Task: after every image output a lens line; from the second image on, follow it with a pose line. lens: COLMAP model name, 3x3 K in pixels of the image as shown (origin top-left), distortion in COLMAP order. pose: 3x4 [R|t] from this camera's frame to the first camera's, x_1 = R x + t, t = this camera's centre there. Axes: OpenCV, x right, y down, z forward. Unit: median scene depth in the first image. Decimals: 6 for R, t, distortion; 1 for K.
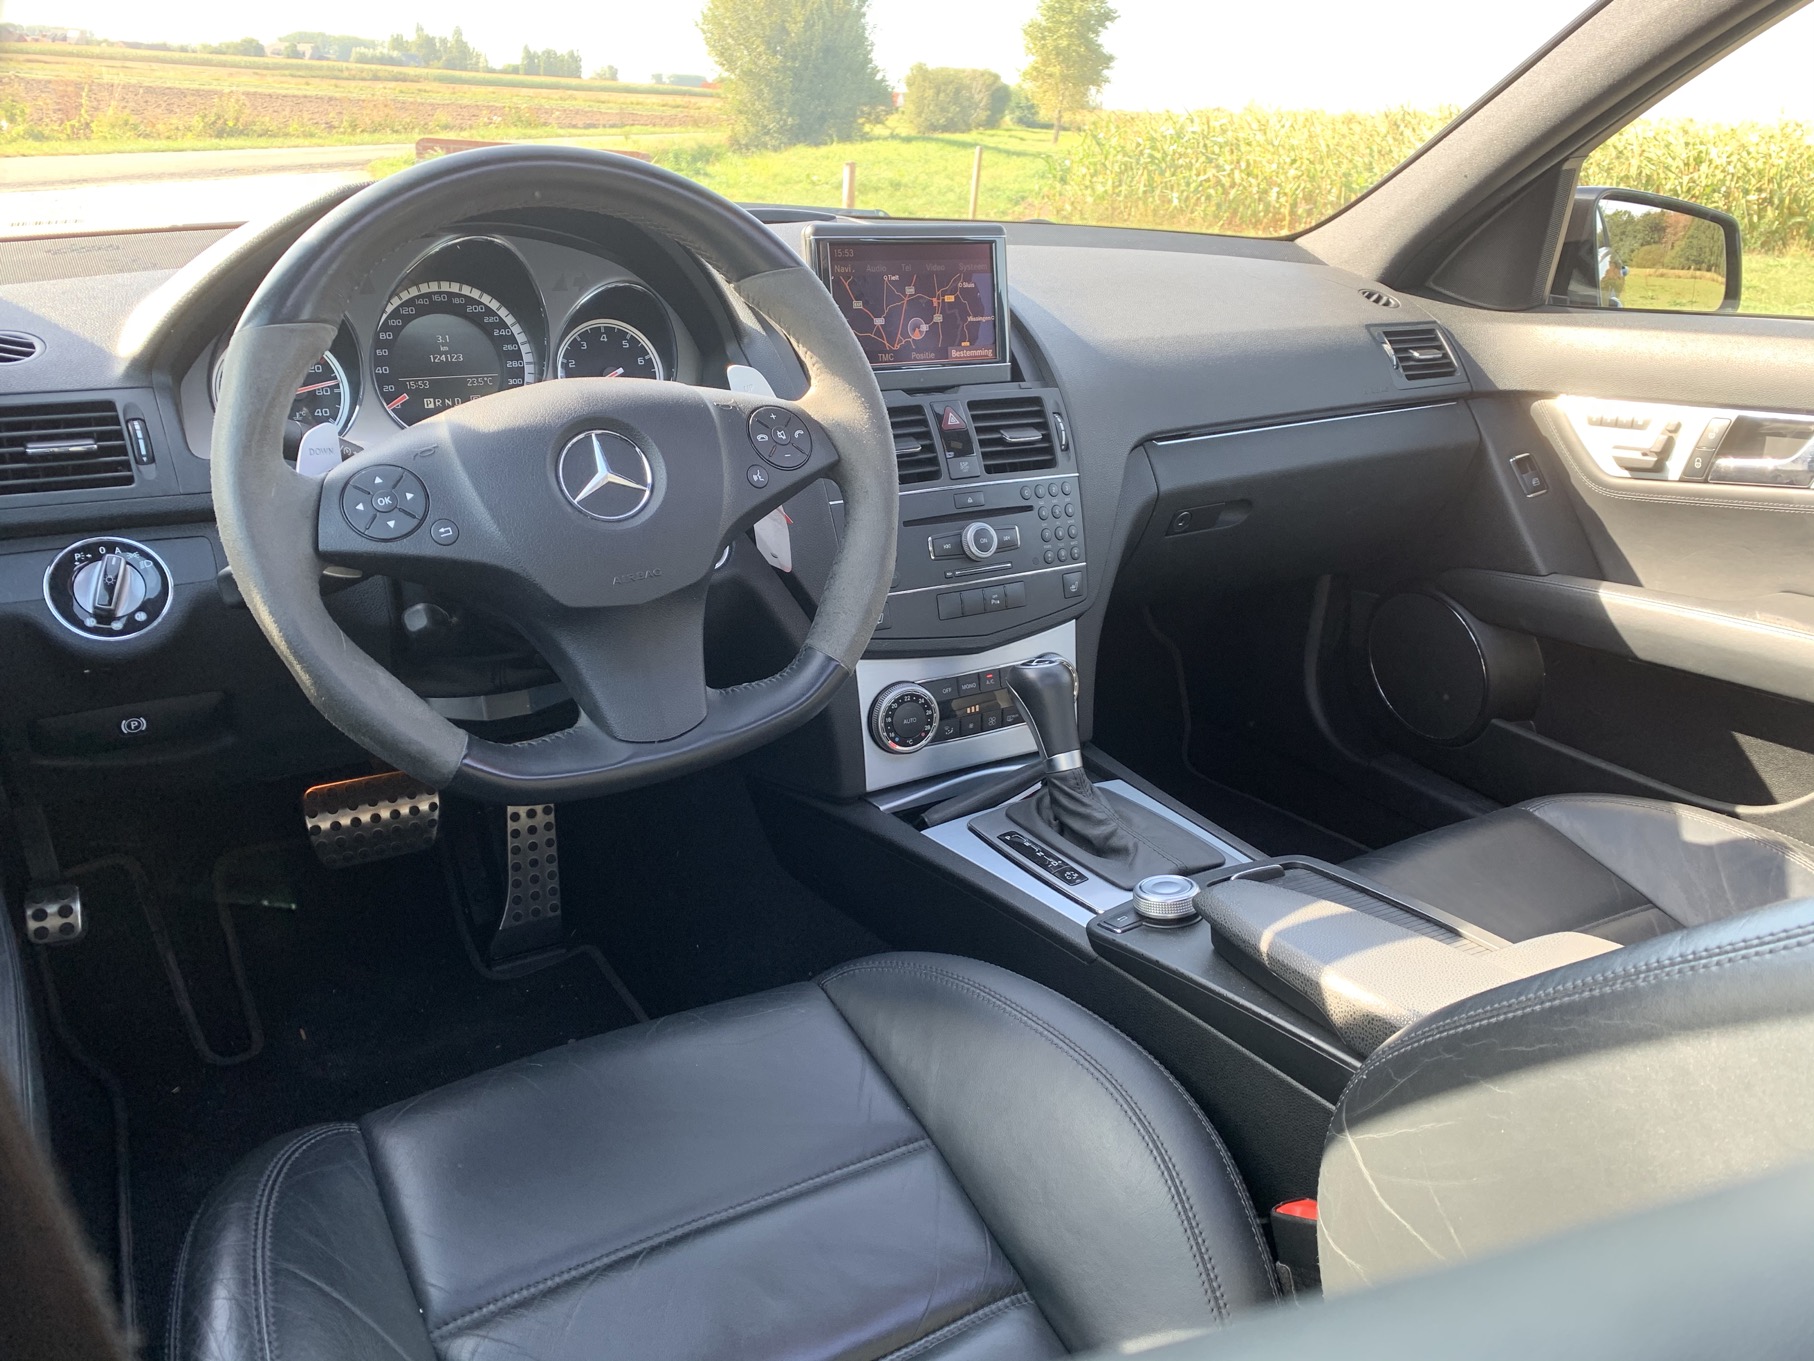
lens RADIAL K [[1392.2, 0, 917.8], [0, 1392.2, 672.0], [0, 0, 1]] dist [0.022921, -0.010422]
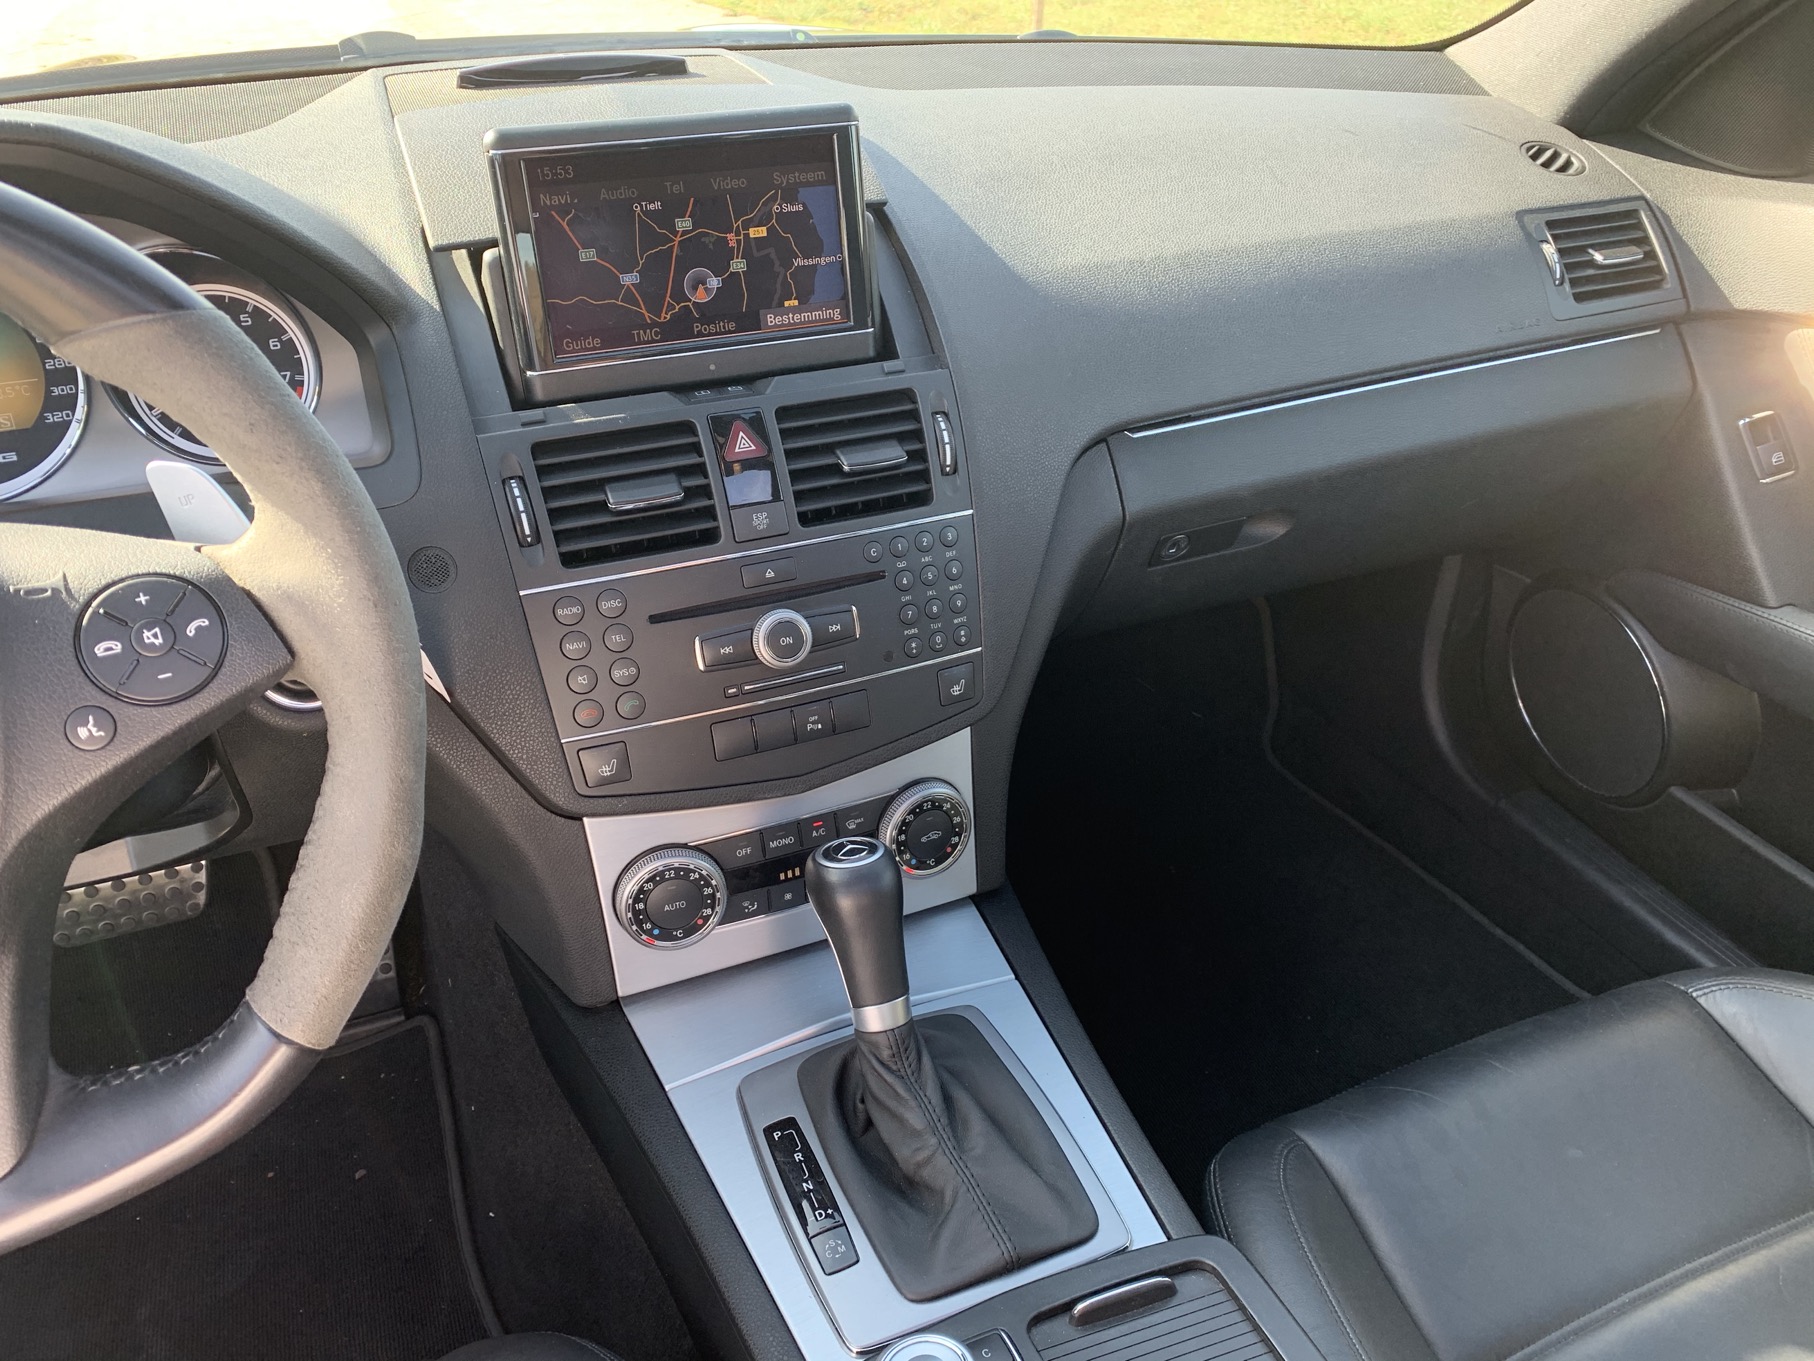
lens RADIAL K [[1392.2, 0, 910.9], [0, 1392.2, 667.3], [0, 0, 1]] dist [0.022921, -0.010422]
pose [[0.987491, 0.044033, -0.151402, 0.188564], [-0.018564, 0.986004, 0.165686, -0.177584], [0.156578, -0.160803, 0.974487, 0.367792]]
